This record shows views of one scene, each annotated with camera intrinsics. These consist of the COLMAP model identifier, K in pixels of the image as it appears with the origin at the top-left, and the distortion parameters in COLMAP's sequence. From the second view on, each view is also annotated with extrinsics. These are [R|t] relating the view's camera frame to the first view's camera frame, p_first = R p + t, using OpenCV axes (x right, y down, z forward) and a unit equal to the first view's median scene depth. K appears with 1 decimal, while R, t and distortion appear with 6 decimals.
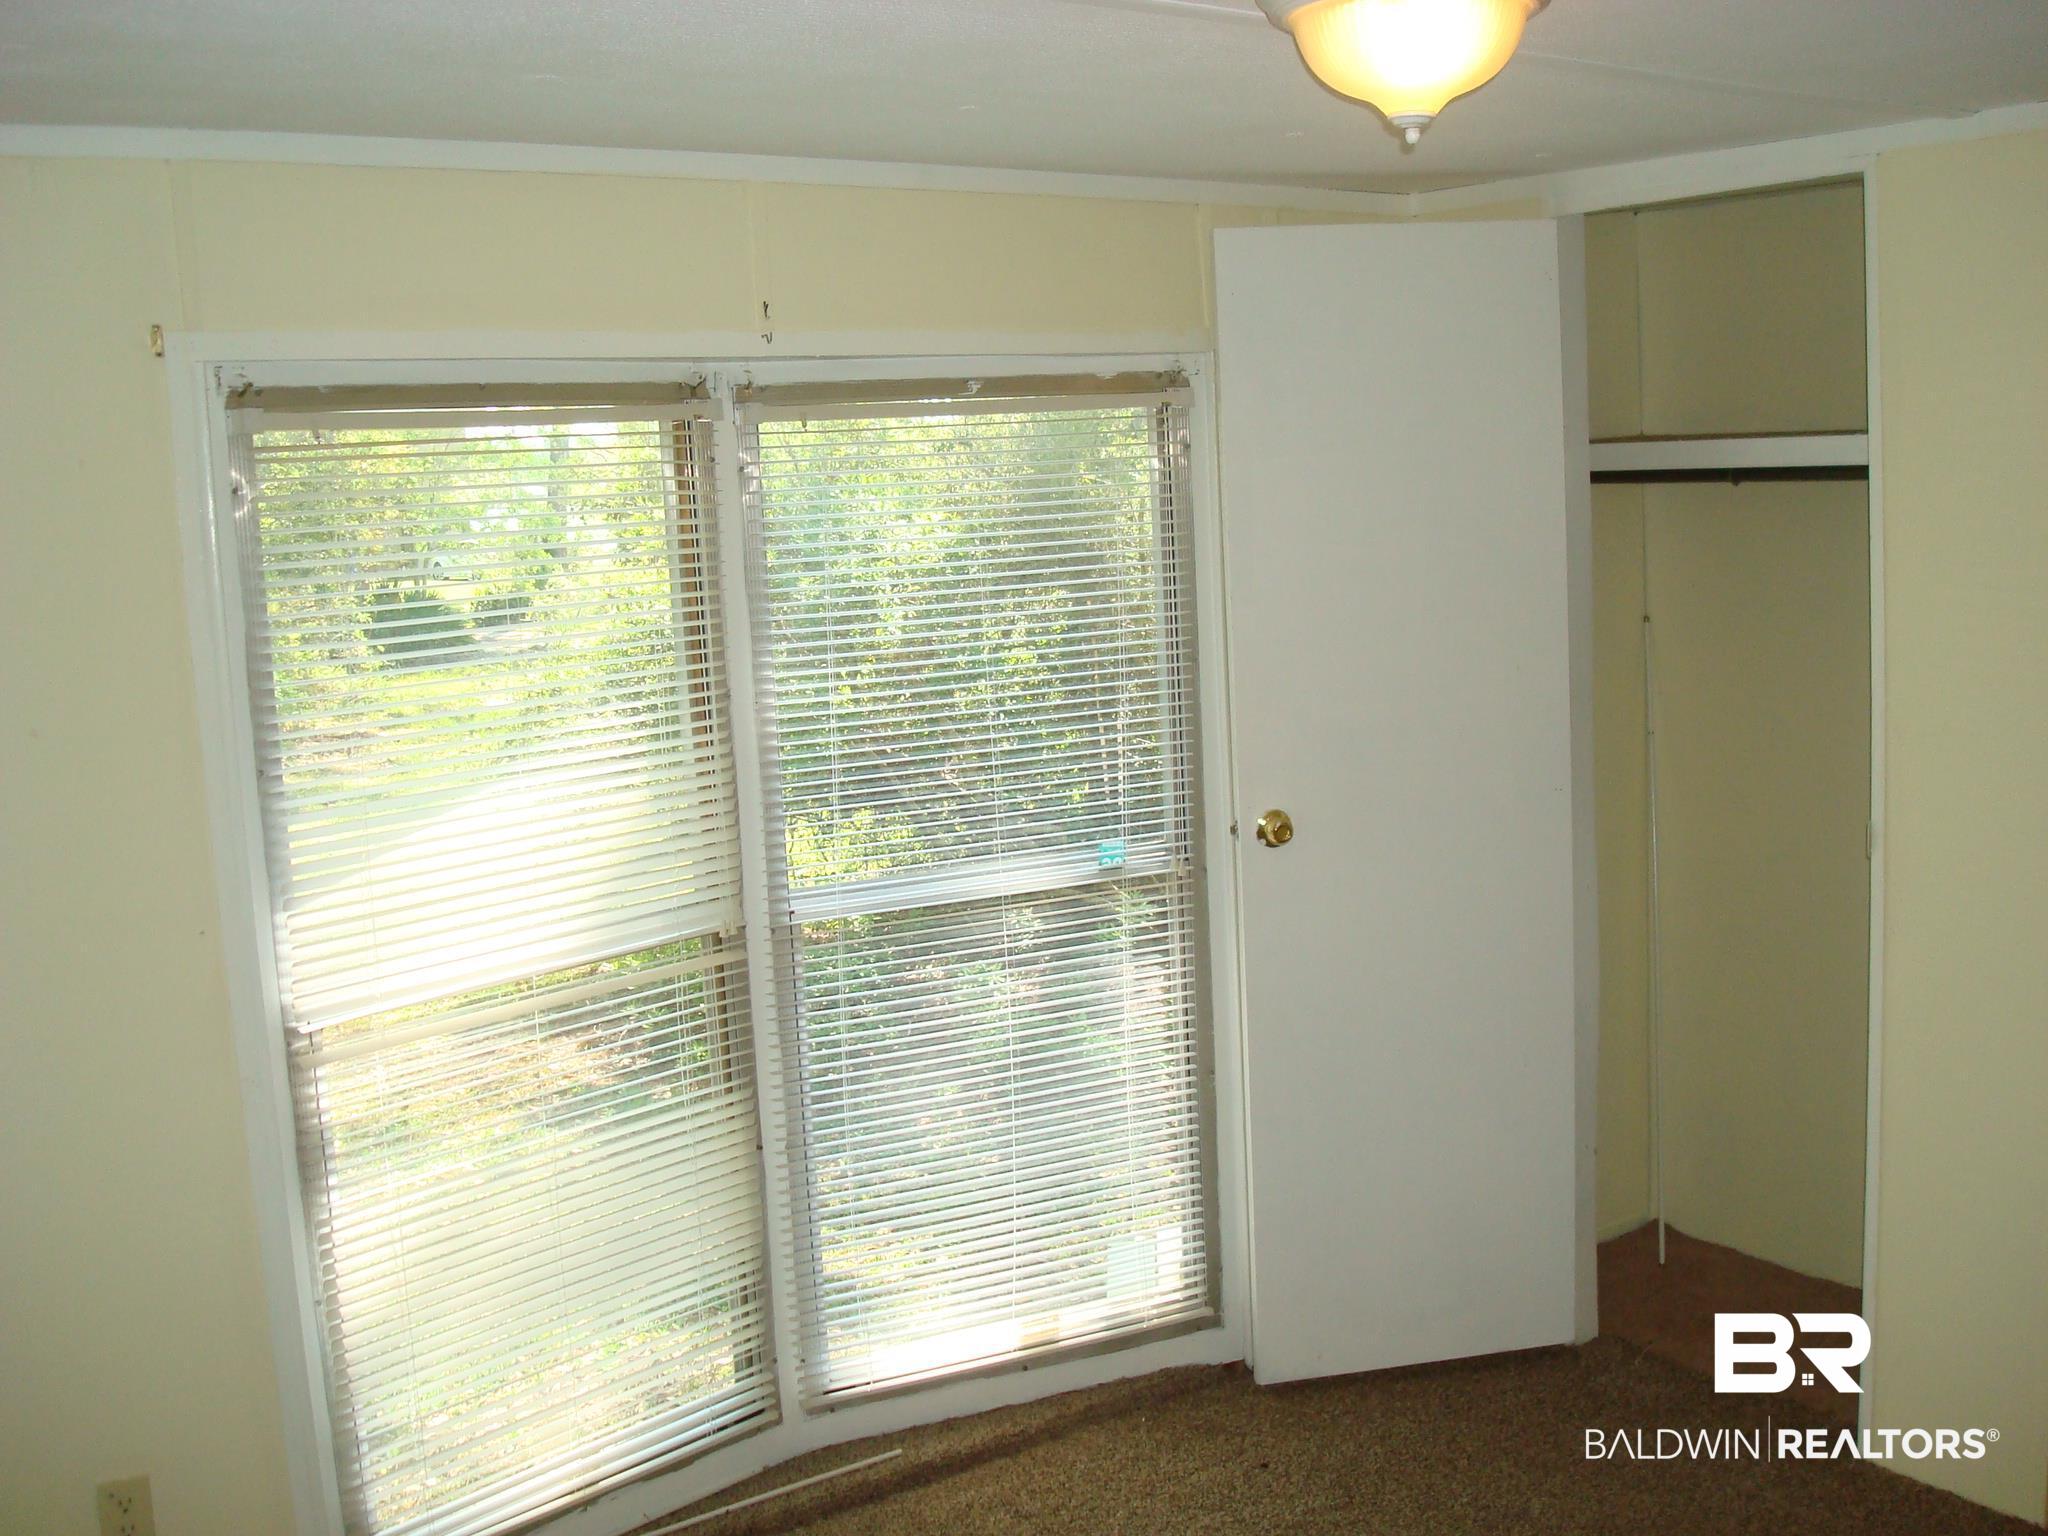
lens RADIAL K [[2102.1, 0, 1024.0], [0, 2102.1, 768.0], [0, 0, 1]] dist [-0.088738, -0.064557]
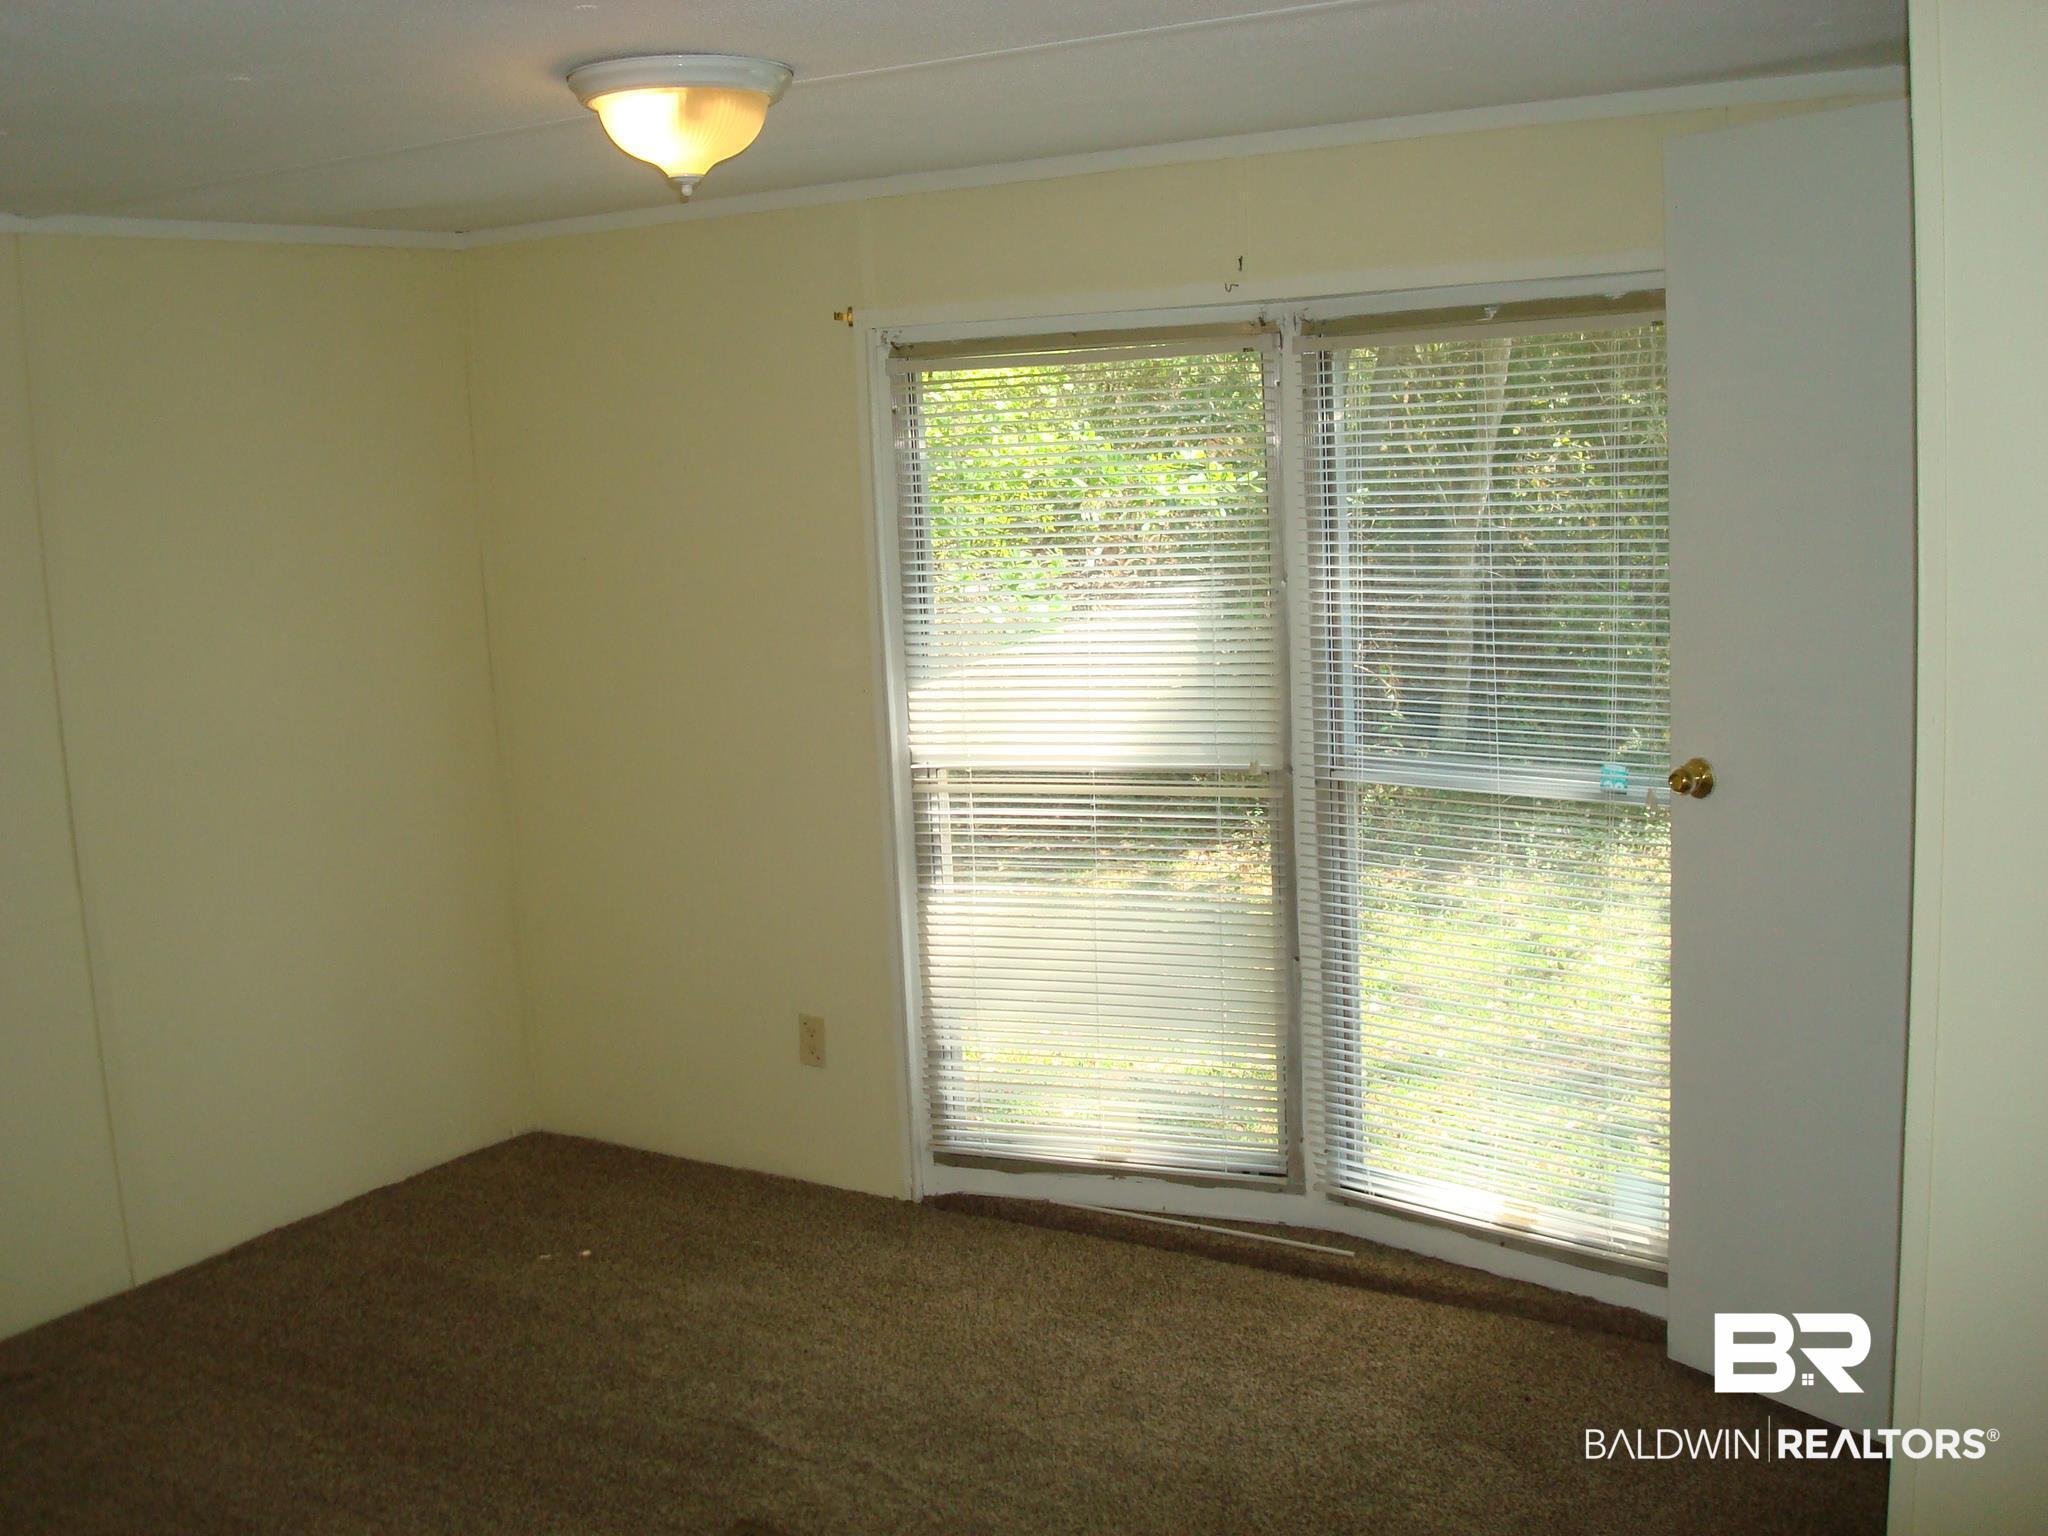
lens RADIAL K [[2102.1, 0, 1024.0], [0, 2102.1, 768.0], [0, 0, 1]] dist [-0.088738, -0.064557]
pose [[0.386463, 0.167594, -0.906950, 0.882770], [-0.100341, 0.985155, 0.139289, -0.078191], [0.916831, 0.037174, 0.397542, 0.373460]]
